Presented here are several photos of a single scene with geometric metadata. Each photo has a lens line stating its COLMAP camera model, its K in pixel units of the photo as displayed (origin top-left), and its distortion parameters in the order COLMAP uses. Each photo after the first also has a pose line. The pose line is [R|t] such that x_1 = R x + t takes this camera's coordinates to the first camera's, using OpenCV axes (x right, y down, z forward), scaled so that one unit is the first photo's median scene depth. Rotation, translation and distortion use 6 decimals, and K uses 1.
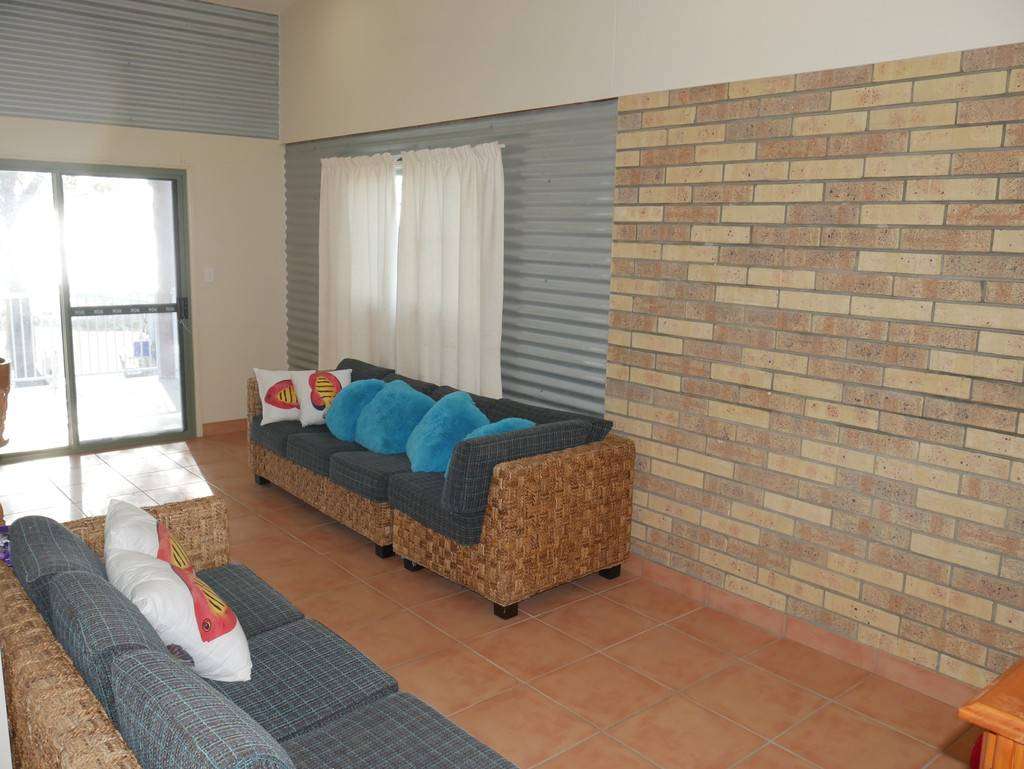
lens RADIAL K [[843.1, 0, 512.0], [0, 843.1, 384.5], [0, 0, 1]] dist [-0.038593, 0.002966]
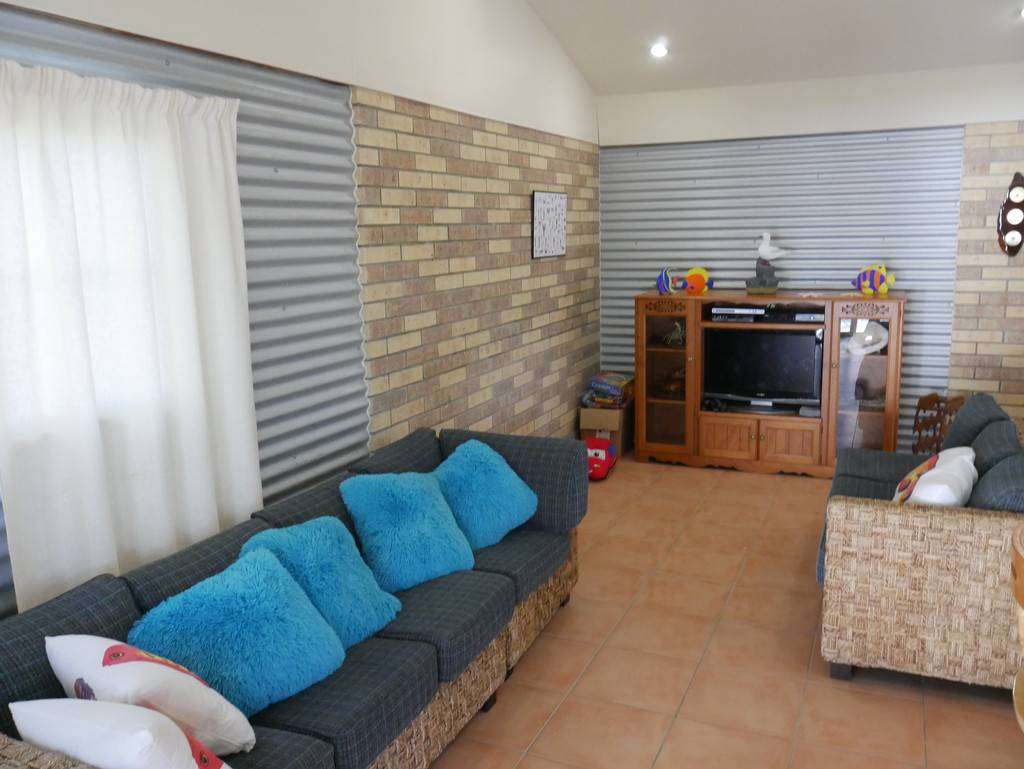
lens RADIAL K [[843.1, 0, 512.0], [0, 843.1, 384.5], [0, 0, 1]] dist [-0.038593, 0.002966]
pose [[-0.424314, -0.183770, 0.886671, -0.859978], [0.168318, 0.946118, 0.276639, -0.280319], [-0.889734, 0.266624, -0.370520, 1.366678]]
